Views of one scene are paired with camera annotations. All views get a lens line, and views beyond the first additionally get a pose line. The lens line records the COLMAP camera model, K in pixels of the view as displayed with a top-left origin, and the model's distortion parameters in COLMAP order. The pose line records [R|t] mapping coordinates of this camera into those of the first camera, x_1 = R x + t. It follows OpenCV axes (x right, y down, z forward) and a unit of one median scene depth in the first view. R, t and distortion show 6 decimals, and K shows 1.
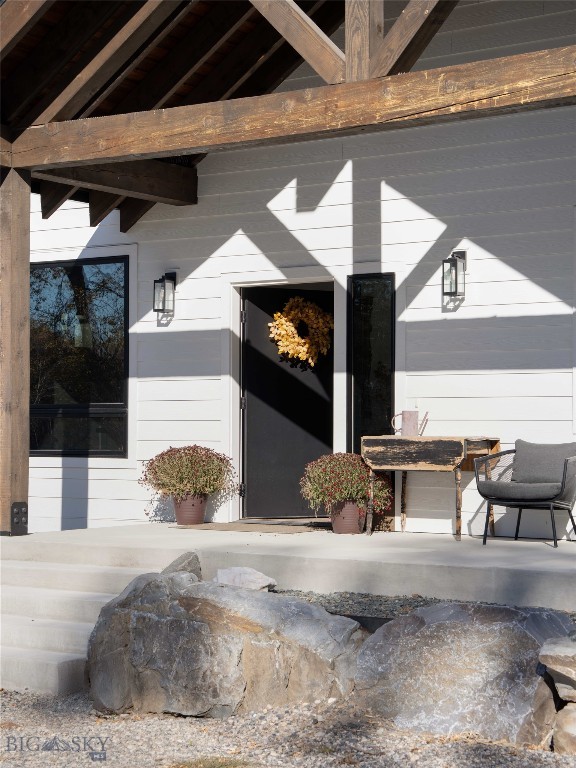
lens RADIAL K [[1589.2, 0, 287.9], [0, 1589.2, 382.6], [0, 0, 1]] dist [0.209114, 0.000000]
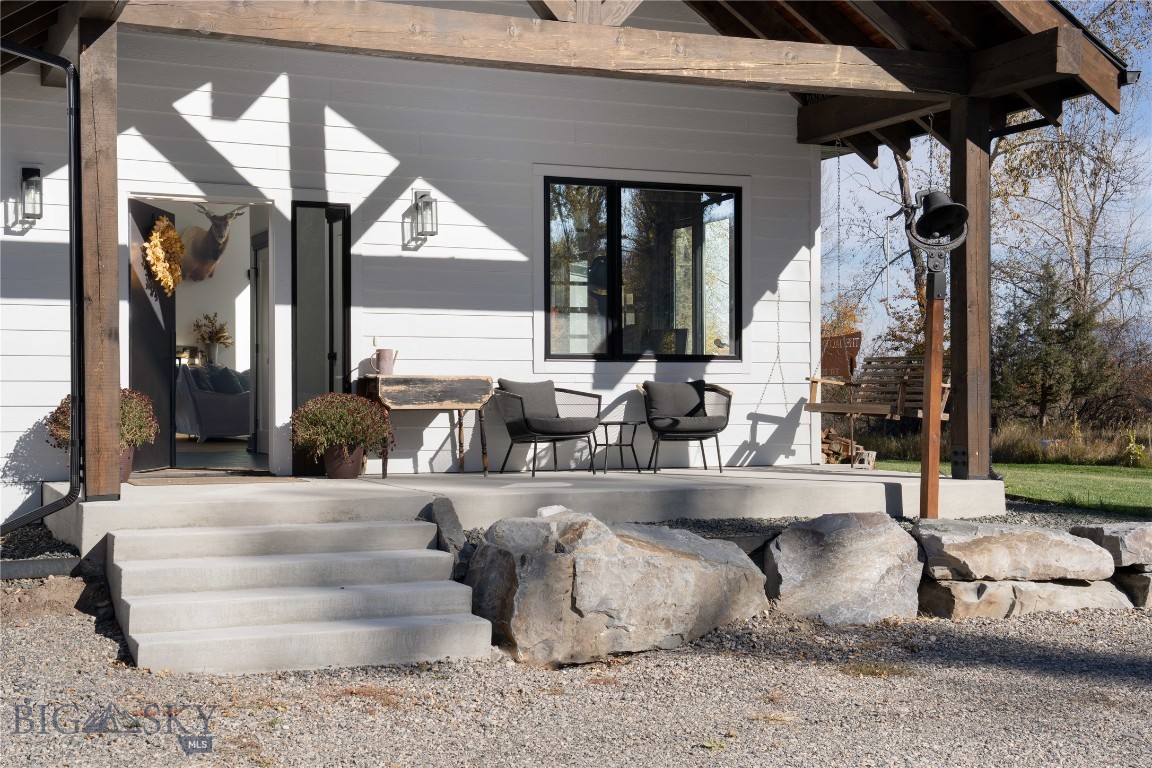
lens RADIAL K [[1587.3, 0, 574.3], [0, 1587.3, 389.3], [0, 0, 1]] dist [0.148002, 0.000000]
pose [[0.523679, -0.001295, 0.851915, -0.675415], [-0.025439, 0.999529, 0.017157, 0.021923], [-0.851536, -0.030657, 0.523399, 0.381771]]
